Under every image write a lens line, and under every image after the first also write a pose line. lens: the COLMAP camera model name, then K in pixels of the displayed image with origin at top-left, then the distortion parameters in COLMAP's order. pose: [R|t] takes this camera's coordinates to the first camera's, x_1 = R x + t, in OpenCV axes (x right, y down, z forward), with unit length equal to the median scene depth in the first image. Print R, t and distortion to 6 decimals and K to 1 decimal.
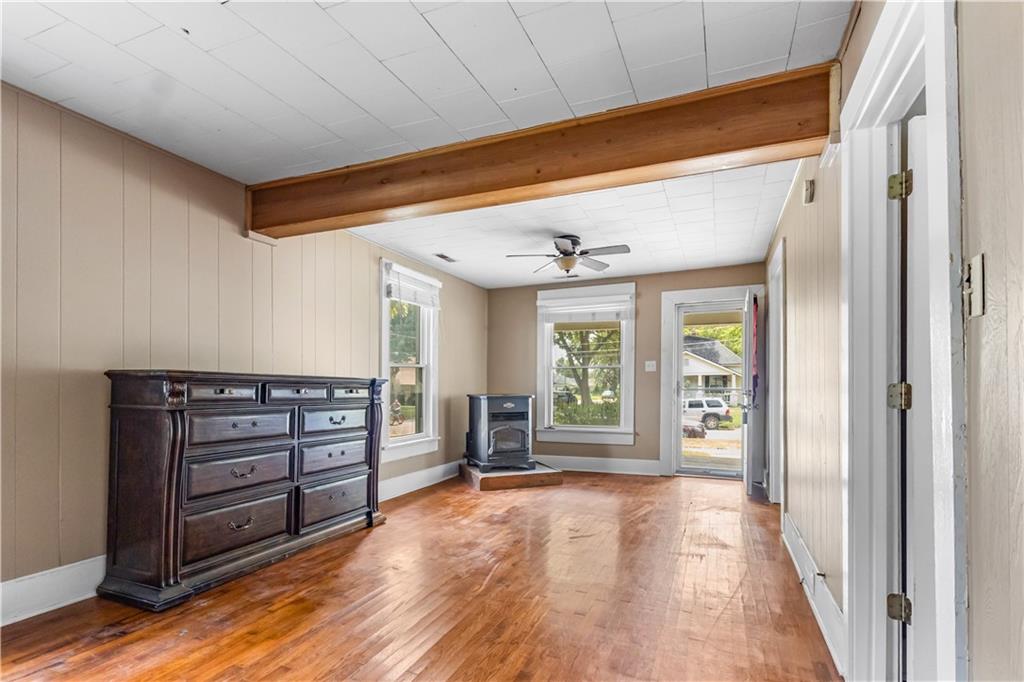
lens RADIAL K [[490.4, 0, 516.2], [0, 490.4, 365.2], [0, 0, 1]] dist [0.011251, 0.000082]
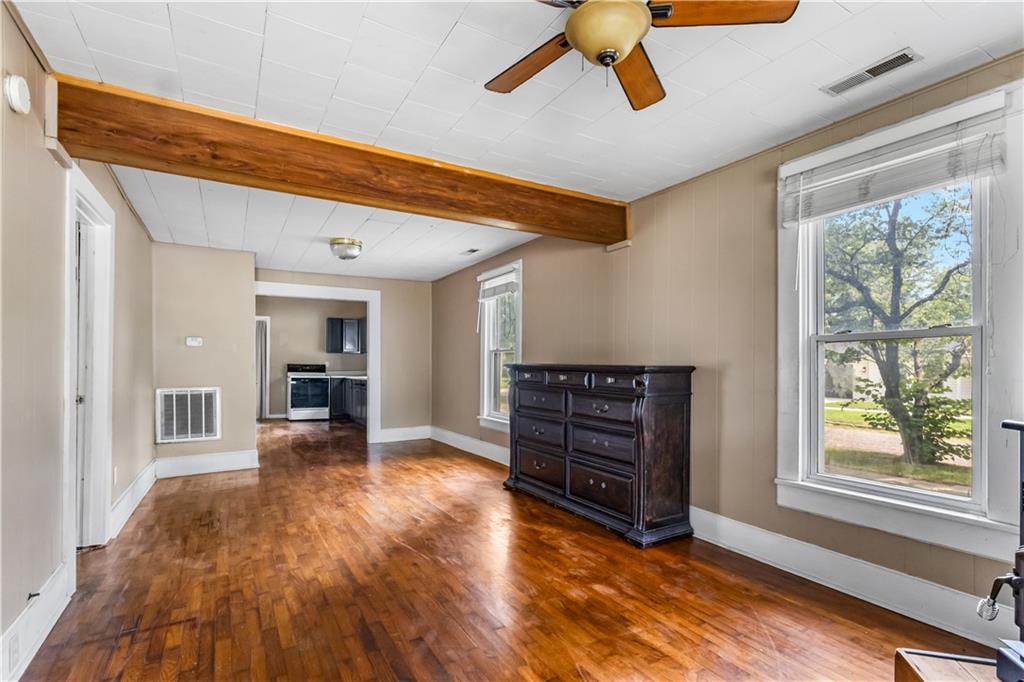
lens RADIAL K [[490.4, 0, 516.2], [0, 490.4, 365.2], [0, 0, 1]] dist [0.011251, 0.000082]
pose [[-0.592147, -0.000715, -0.805830, 0.591307], [0.024067, 0.999538, -0.018572, 0.043070], [0.805471, -0.030391, -0.591856, 1.592546]]
